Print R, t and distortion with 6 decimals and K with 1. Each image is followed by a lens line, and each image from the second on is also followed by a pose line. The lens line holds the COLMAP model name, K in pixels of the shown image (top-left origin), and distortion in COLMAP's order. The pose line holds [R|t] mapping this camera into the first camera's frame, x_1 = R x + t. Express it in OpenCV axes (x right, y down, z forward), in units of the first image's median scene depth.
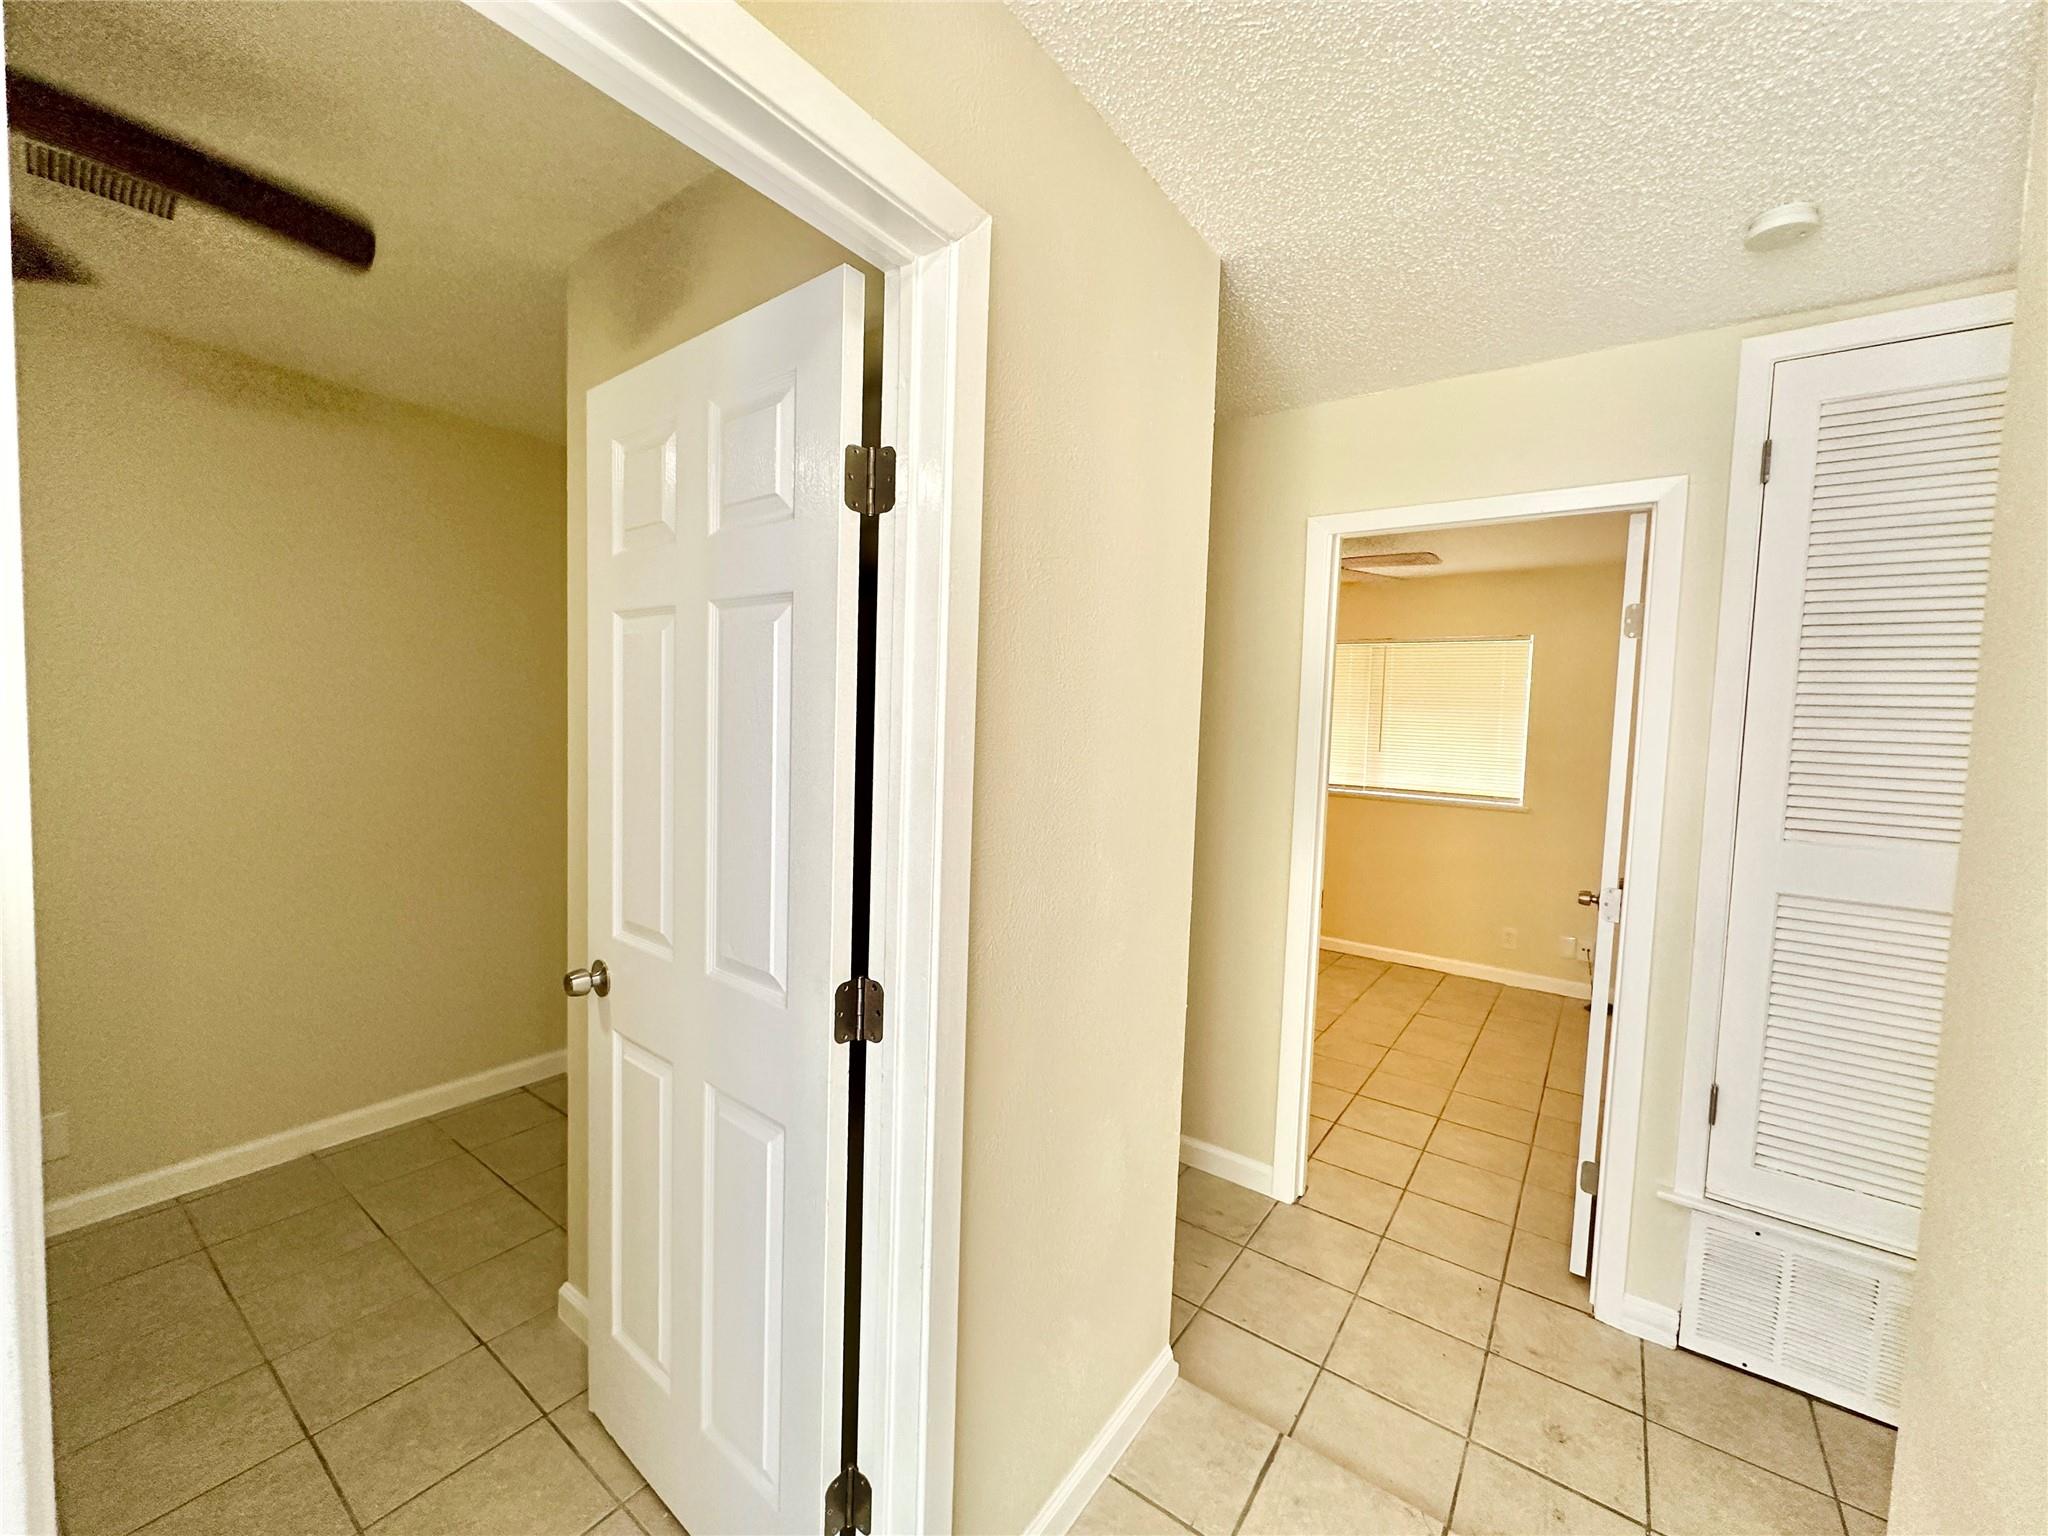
lens RADIAL K [[815.0, 0, 1024.6], [0, 815.0, 765.9], [0, 0, 1]] dist [-0.002480, 0.000021]
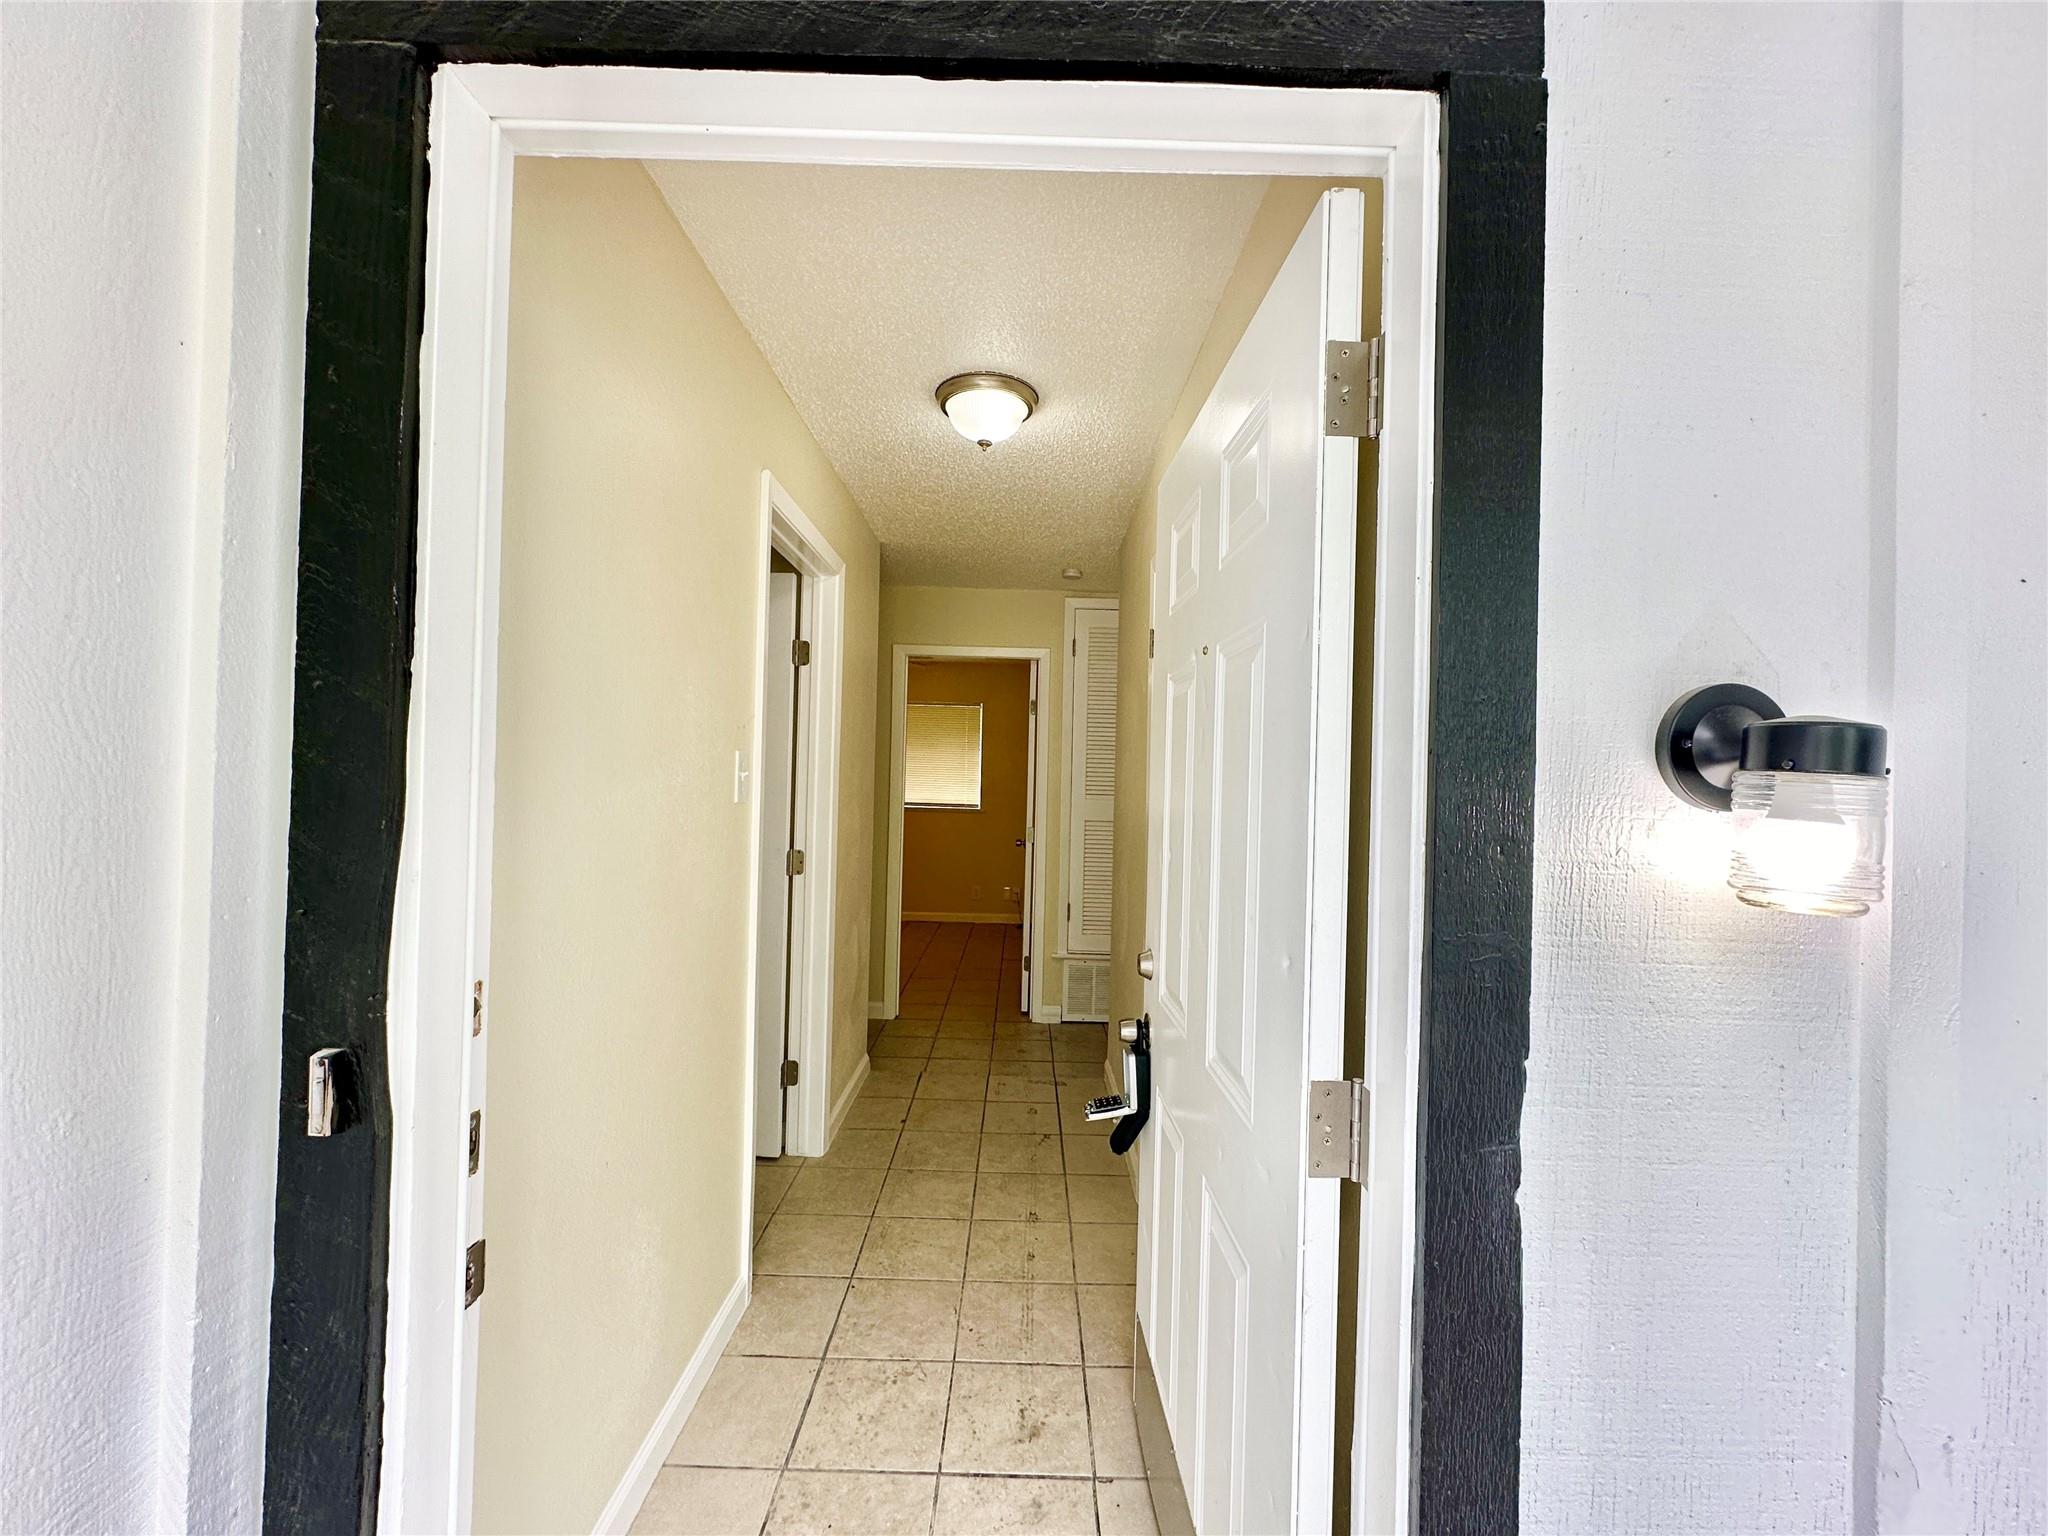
lens RADIAL K [[815.0, 0, 1024.6], [0, 815.0, 765.9], [0, 0, 1]] dist [-0.002480, 0.000021]
pose [[0.804824, -0.007378, 0.593468, -0.634702], [0.037662, 0.998542, -0.038660, 0.073712], [-0.592317, 0.053466, 0.803929, -0.818879]]
